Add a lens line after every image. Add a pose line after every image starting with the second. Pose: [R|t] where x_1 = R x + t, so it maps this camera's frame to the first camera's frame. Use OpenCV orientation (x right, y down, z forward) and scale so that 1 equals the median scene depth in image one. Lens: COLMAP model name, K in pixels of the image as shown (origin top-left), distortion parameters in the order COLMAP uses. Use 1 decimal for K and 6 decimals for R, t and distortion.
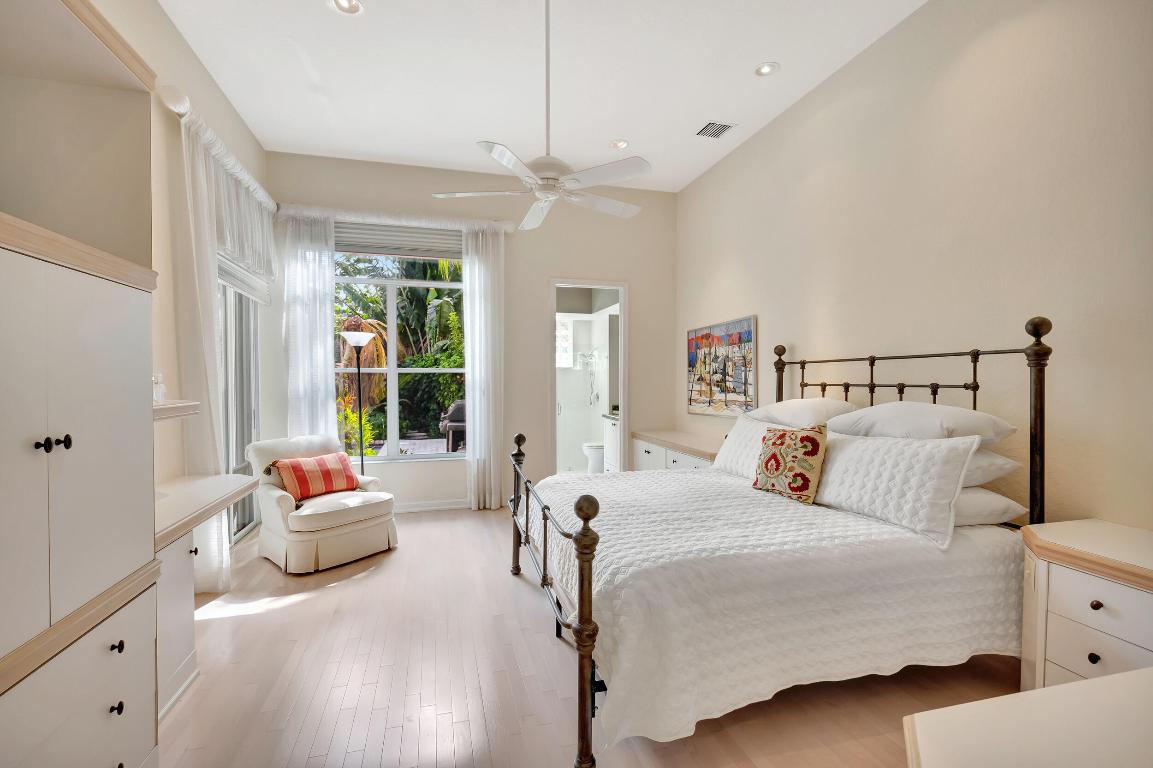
lens RADIAL K [[521.9, 0, 569.4], [0, 521.9, 371.3], [0, 0, 1]] dist [-0.000251, -0.000416]
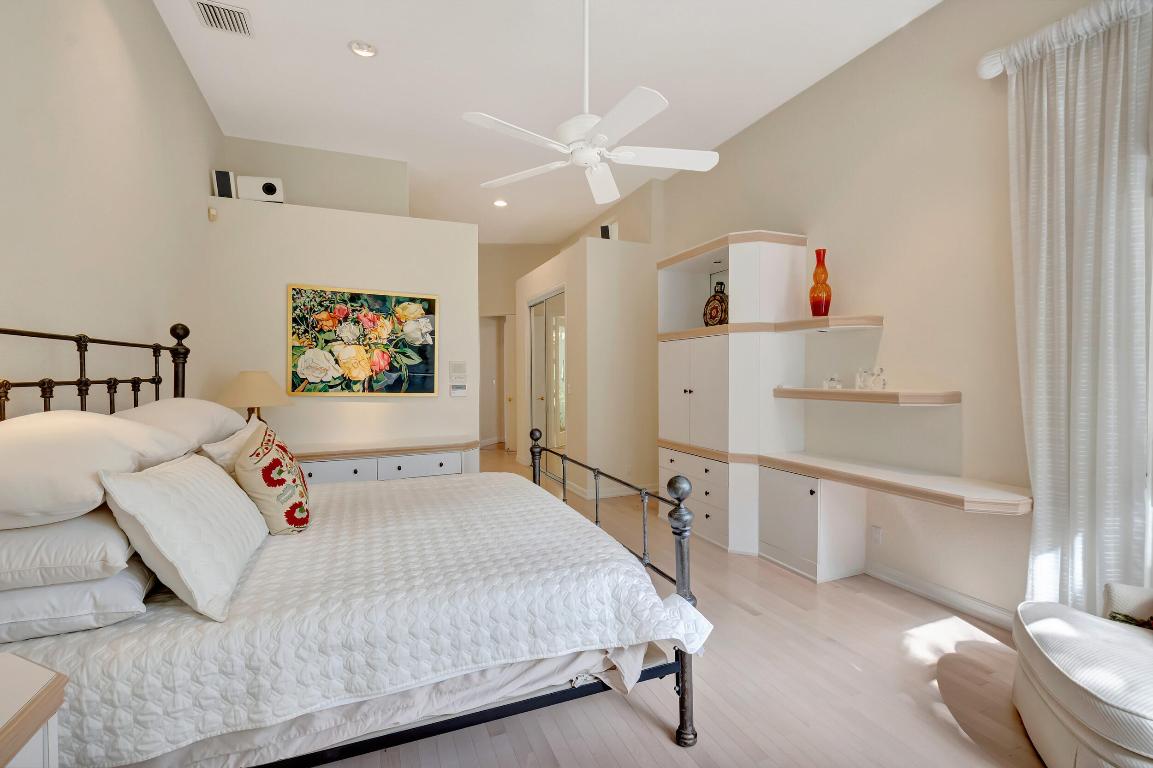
lens RADIAL K [[521.9, 0, 569.4], [0, 521.9, 371.3], [0, 0, 1]] dist [-0.000251, -0.000416]
pose [[-0.991451, 0.001532, -0.130473, 0.092617], [0.003934, 0.999828, -0.018147, 0.027541], [0.130422, -0.018505, -0.991286, 1.693526]]
